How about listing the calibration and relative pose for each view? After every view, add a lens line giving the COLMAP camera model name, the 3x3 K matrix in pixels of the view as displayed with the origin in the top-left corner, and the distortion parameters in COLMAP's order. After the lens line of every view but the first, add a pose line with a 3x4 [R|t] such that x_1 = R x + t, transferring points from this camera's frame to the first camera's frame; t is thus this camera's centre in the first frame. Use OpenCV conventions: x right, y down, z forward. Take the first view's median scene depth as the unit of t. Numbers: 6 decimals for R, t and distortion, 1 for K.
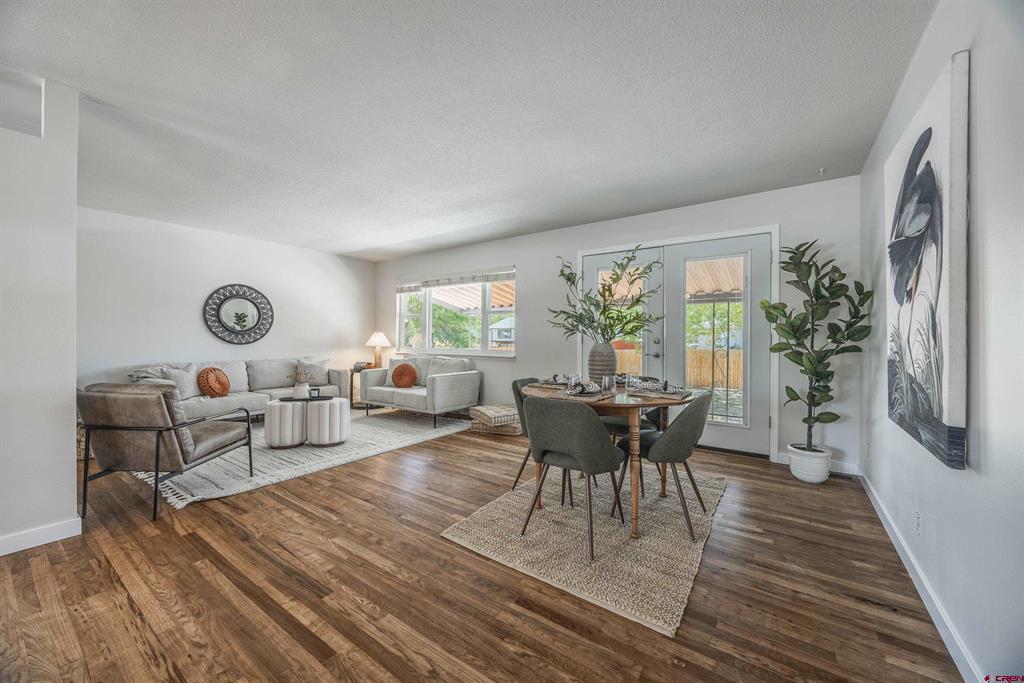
lens RADIAL K [[388.1, 0, 510.5], [0, 388.1, 337.0], [0, 0, 1]] dist [-0.002172, -0.000107]
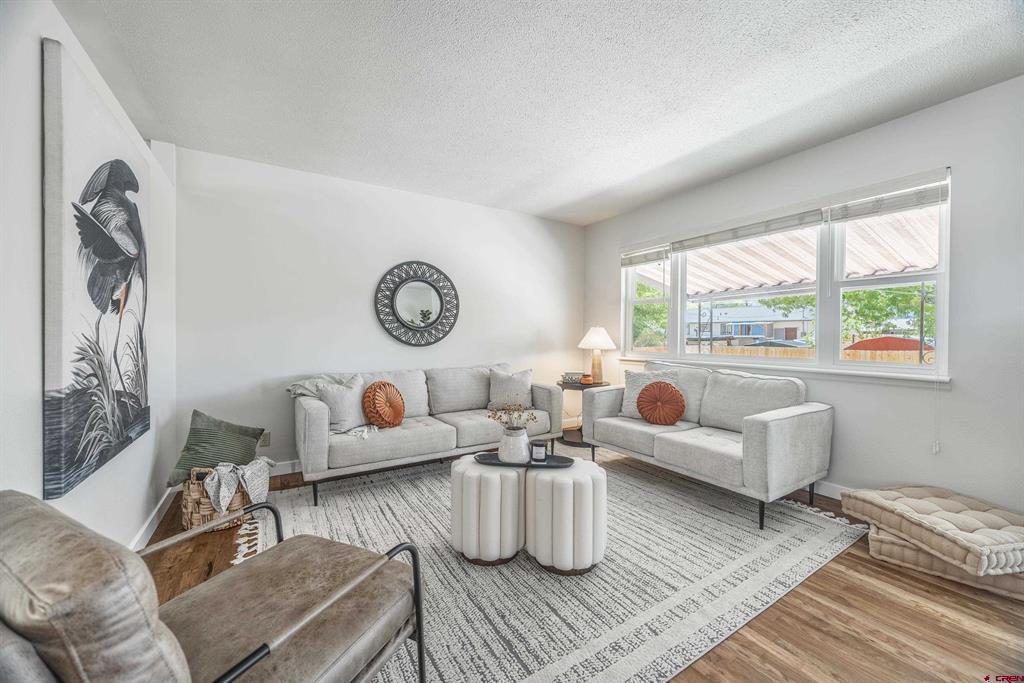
lens RADIAL K [[388.1, 0, 510.5], [0, 388.1, 337.0], [0, 0, 1]] dist [-0.002172, -0.000107]
pose [[0.920464, -0.001527, -0.390824, -0.348277], [0.004816, 0.999961, 0.007436, -0.002647], [0.390797, -0.008727, 0.920436, 0.540730]]
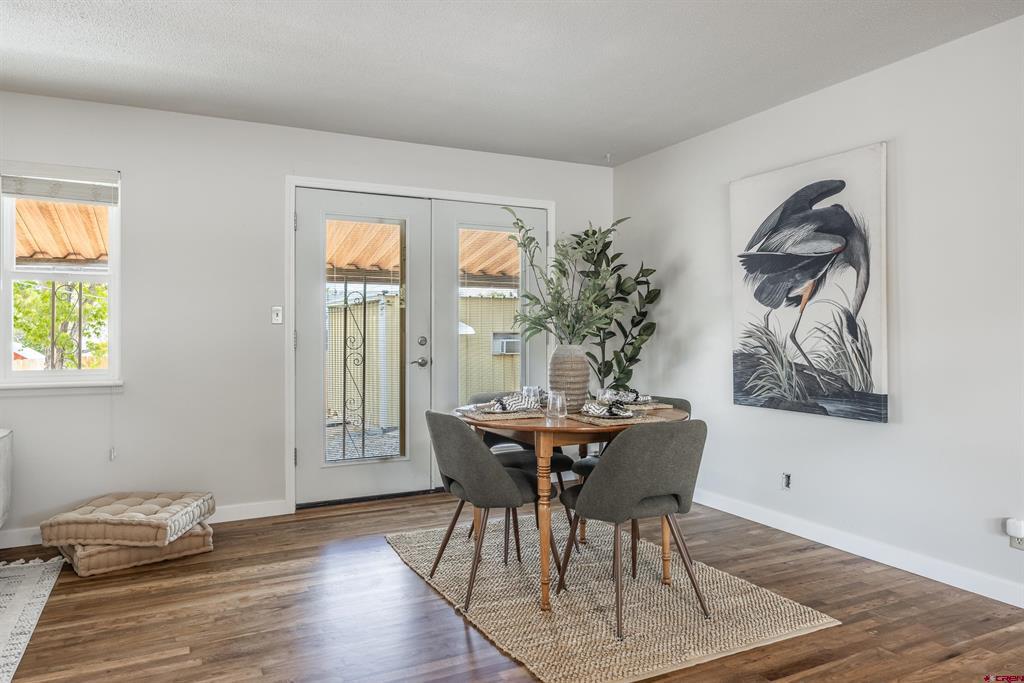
lens RADIAL K [[677.2, 0, 512.4], [0, 677.2, 328.1], [0, 0, 1]] dist [-0.006004, -0.003599]
pose [[0.467824, -0.000598, 0.883821, -0.587676], [0.006144, 0.999978, -0.002576, -0.007756], [-0.883800, 0.006635, 0.467817, 0.339809]]
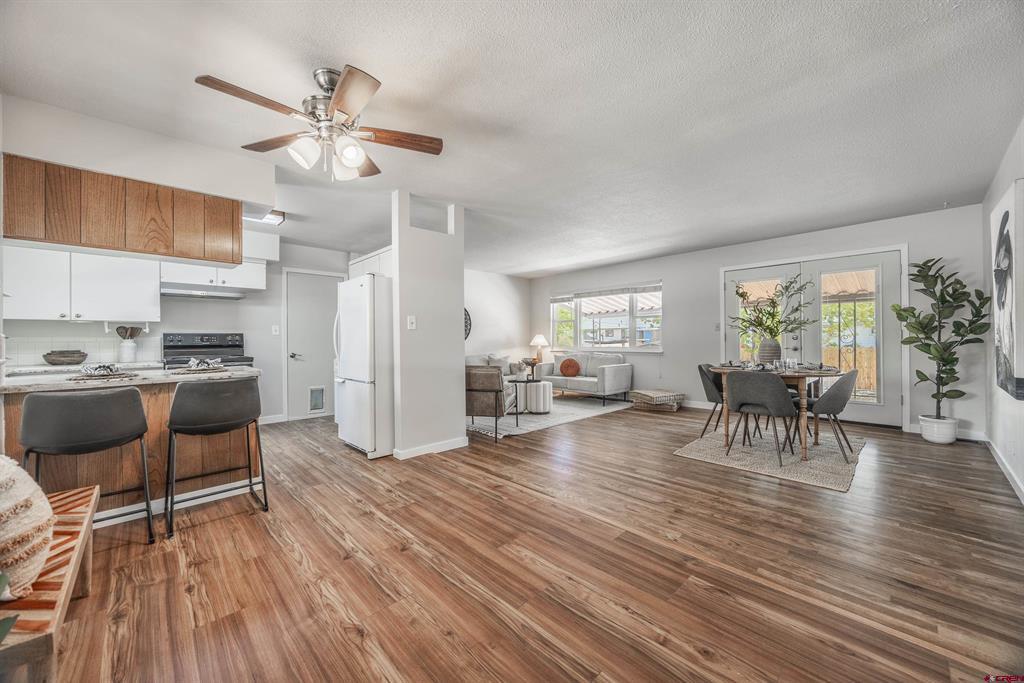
lens RADIAL K [[388.1, 0, 510.5], [0, 388.1, 337.0], [0, 0, 1]] dist [-0.002172, -0.000107]
pose [[0.980976, -0.015378, -0.193519, -0.296833], [0.014567, 0.999878, -0.005613, 0.002253], [0.193582, 0.002687, 0.981080, -0.429716]]
